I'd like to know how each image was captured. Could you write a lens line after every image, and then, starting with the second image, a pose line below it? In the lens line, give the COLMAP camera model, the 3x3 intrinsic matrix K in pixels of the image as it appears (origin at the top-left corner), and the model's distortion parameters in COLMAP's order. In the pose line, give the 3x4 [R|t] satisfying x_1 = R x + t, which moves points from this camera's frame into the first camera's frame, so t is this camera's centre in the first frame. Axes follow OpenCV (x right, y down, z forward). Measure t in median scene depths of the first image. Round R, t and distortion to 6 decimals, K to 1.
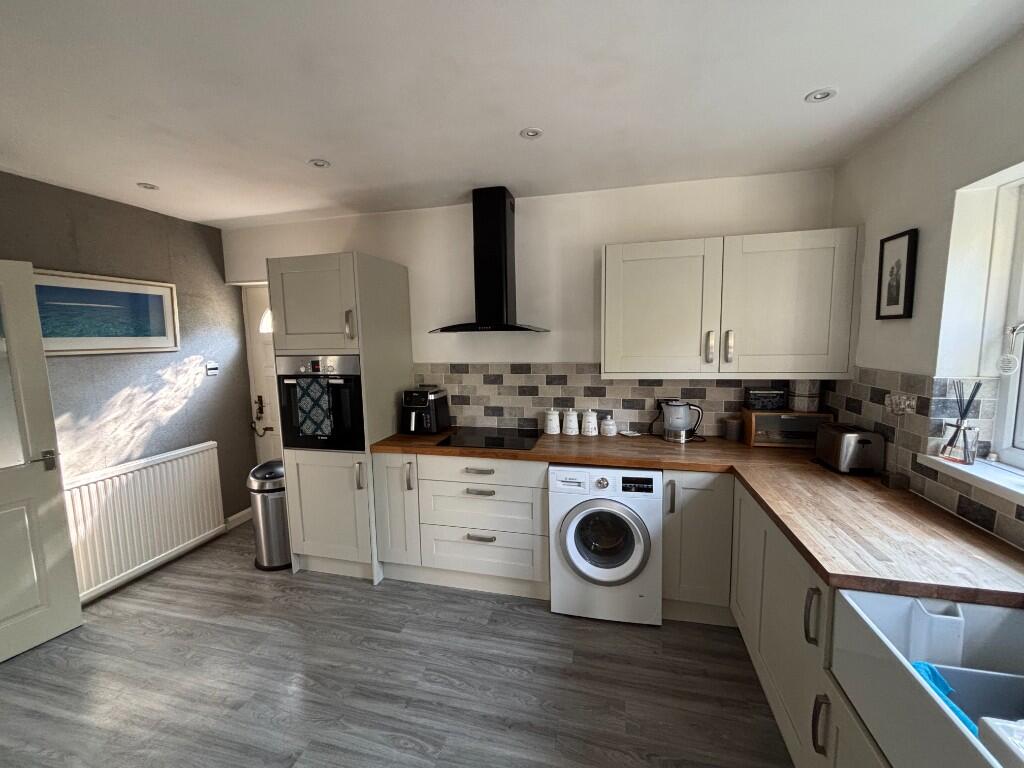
lens RADIAL K [[410.3, 0, 506.7], [0, 410.3, 382.5], [0, 0, 1]] dist [0.000670, -0.000211]
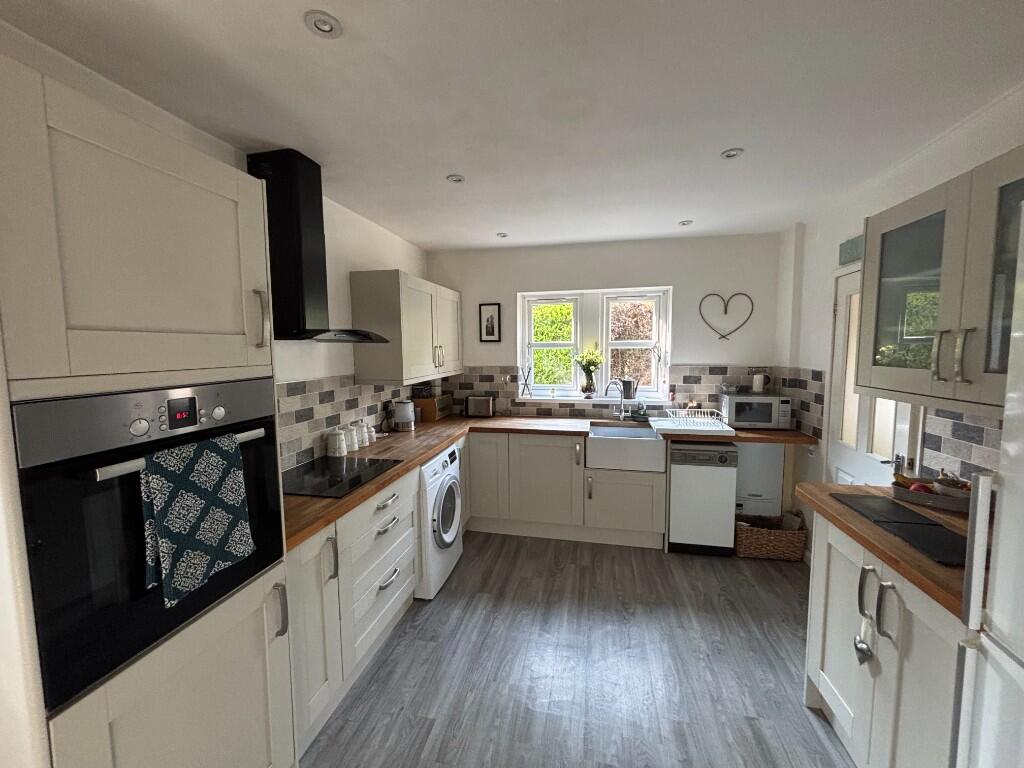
lens RADIAL K [[410.3, 0, 506.7], [0, 410.3, 382.5], [0, 0, 1]] dist [0.000670, -0.000211]
pose [[-0.023429, -0.067038, 0.997475, -0.884843], [0.119959, 0.990352, 0.069377, -0.060131], [-0.992502, 0.121282, -0.015161, 0.702190]]
